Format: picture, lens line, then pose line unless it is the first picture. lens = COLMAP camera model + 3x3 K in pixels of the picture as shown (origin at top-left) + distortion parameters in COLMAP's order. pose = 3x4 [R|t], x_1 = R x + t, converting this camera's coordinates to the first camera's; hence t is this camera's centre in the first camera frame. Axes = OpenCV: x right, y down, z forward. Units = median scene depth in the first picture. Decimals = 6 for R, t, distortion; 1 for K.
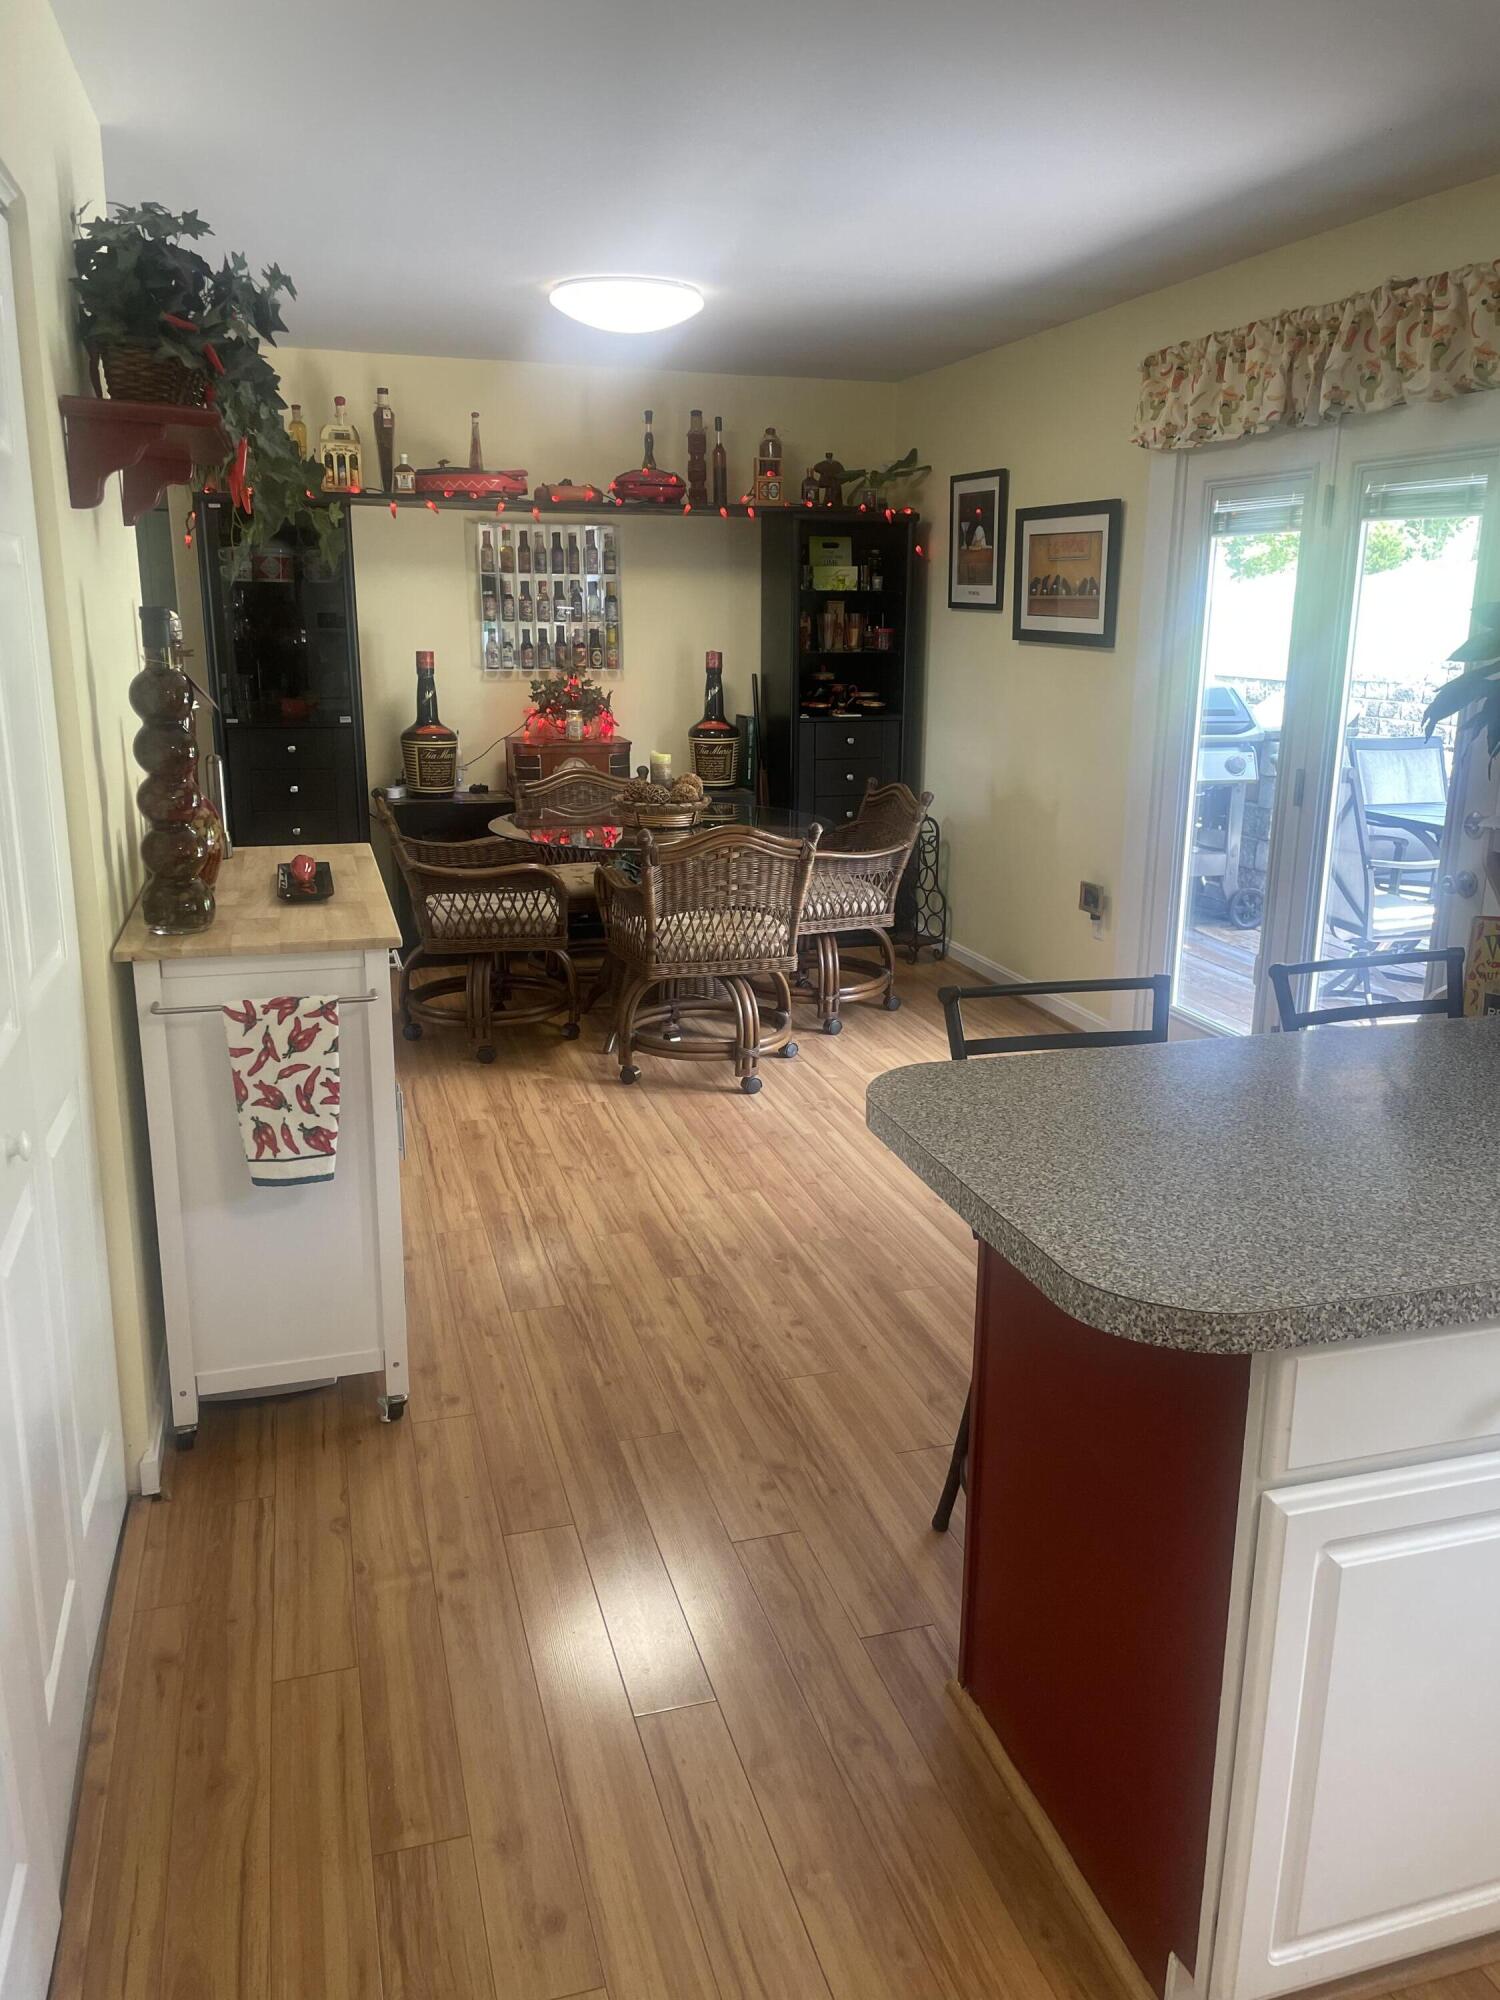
lens RADIAL K [[1515.9, 0, 759.2], [0, 1515.9, 995.8], [0, 0, 1]] dist [0.097547, -0.148119]
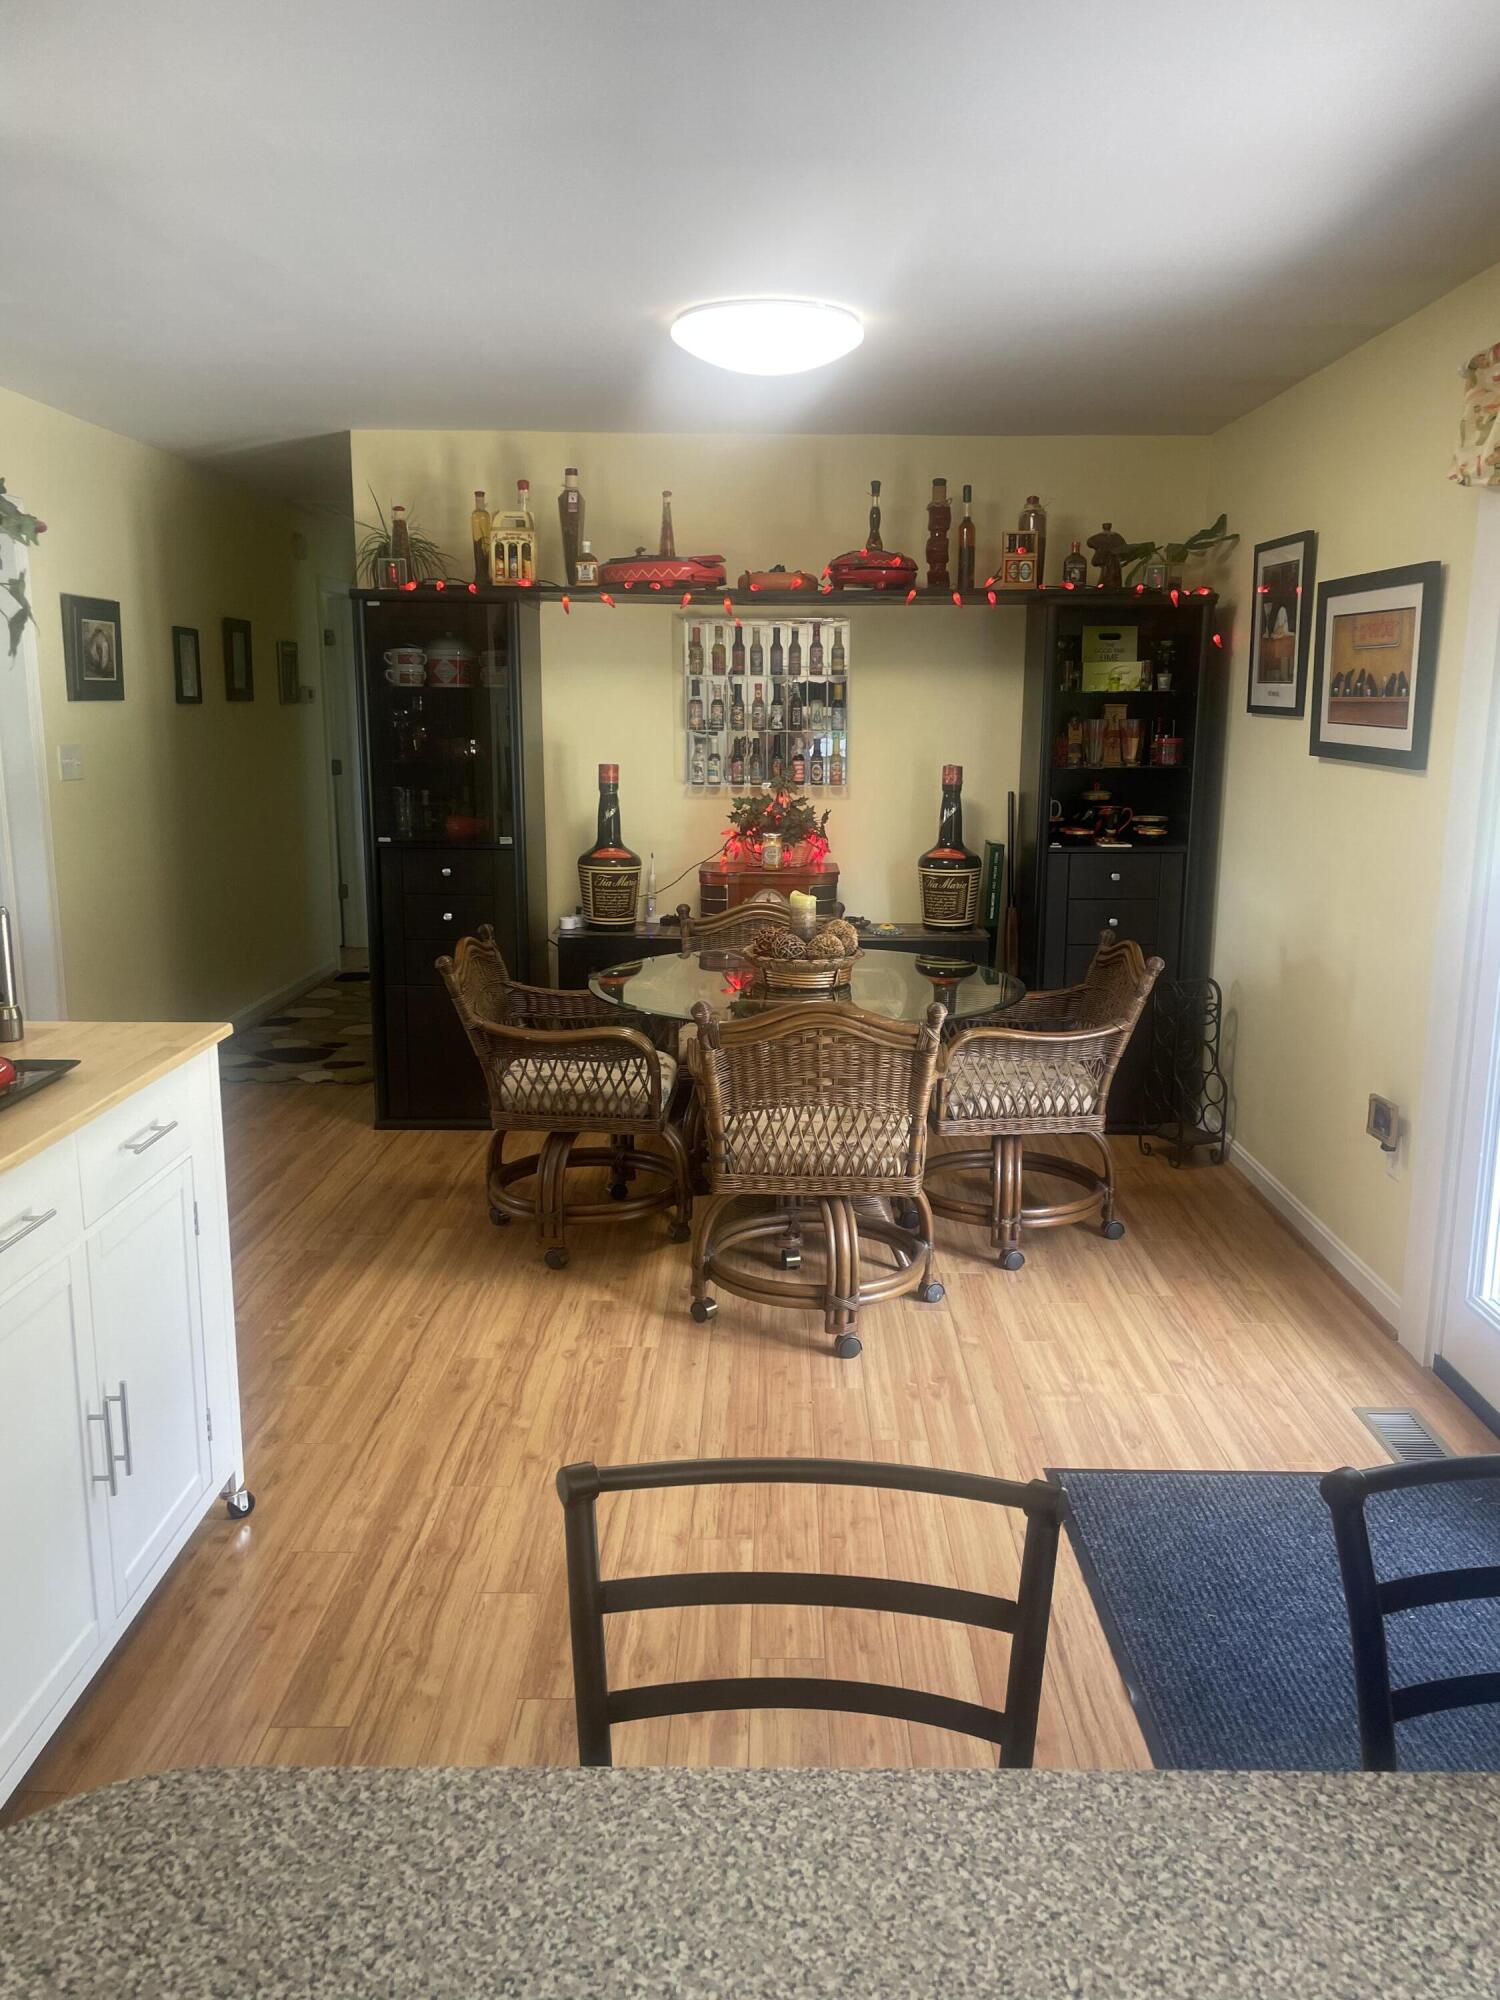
lens RADIAL K [[1524.6, 0, 756.4], [0, 1524.6, 1007.1], [0, 0, 1]] dist [0.110915, -0.144152]
pose [[0.956938, 0.055667, -0.284903, 0.125956], [-0.072156, 0.996252, -0.047702, -0.054014], [0.281180, 0.066205, 0.957369, 0.205853]]
